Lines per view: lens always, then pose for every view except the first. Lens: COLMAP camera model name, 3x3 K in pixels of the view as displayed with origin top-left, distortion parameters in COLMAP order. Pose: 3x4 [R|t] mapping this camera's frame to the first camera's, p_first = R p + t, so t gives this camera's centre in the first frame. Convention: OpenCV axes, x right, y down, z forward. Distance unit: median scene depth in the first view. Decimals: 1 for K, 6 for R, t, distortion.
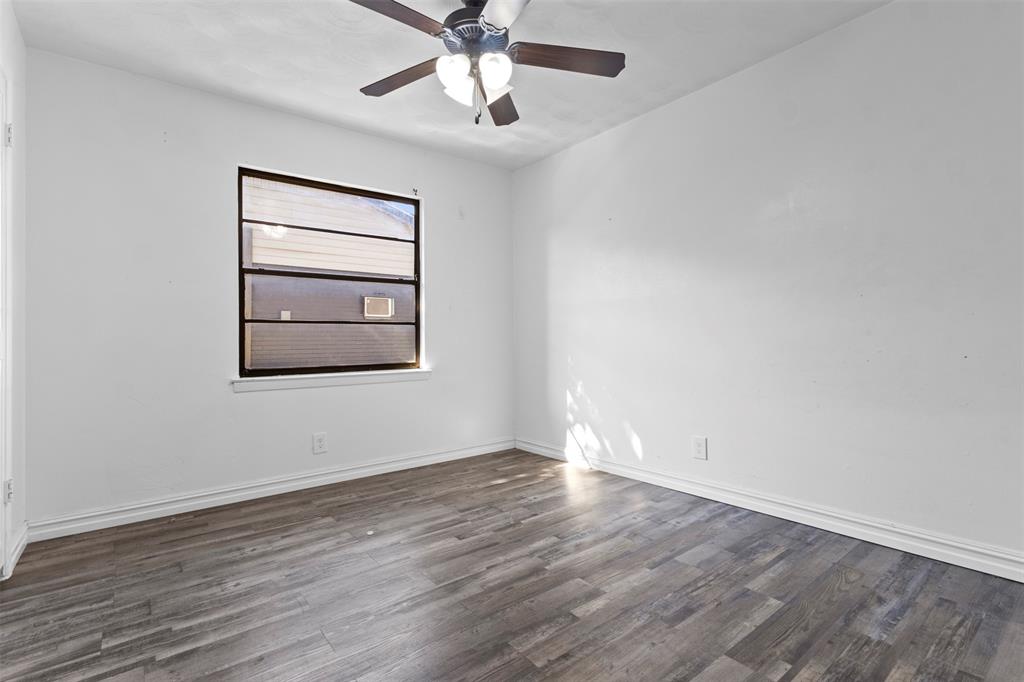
lens RADIAL K [[473.6, 0, 512.8], [0, 473.6, 340.3], [0, 0, 1]] dist [0.000138, 0.001211]
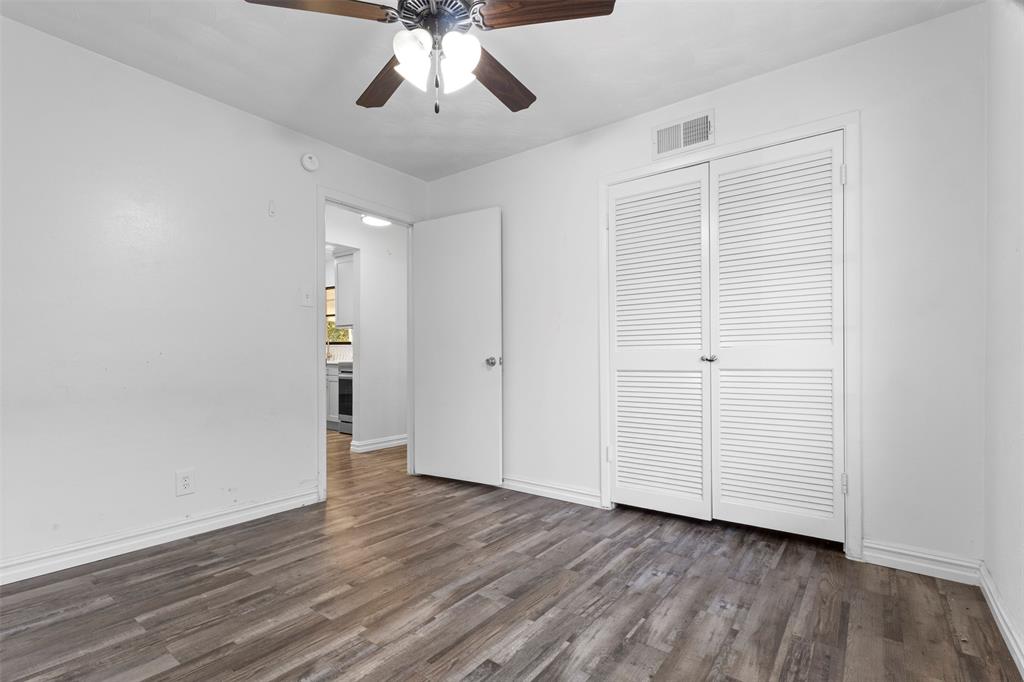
lens RADIAL K [[473.6, 0, 511.0], [0, 473.6, 346.5], [0, 0, 1]] dist [0.000138, 0.001211]
pose [[-0.966563, 0.008916, -0.256273, 0.031047], [0.013694, 0.999764, -0.016865, -0.011340], [0.256062, -0.019811, -0.966457, 2.012126]]
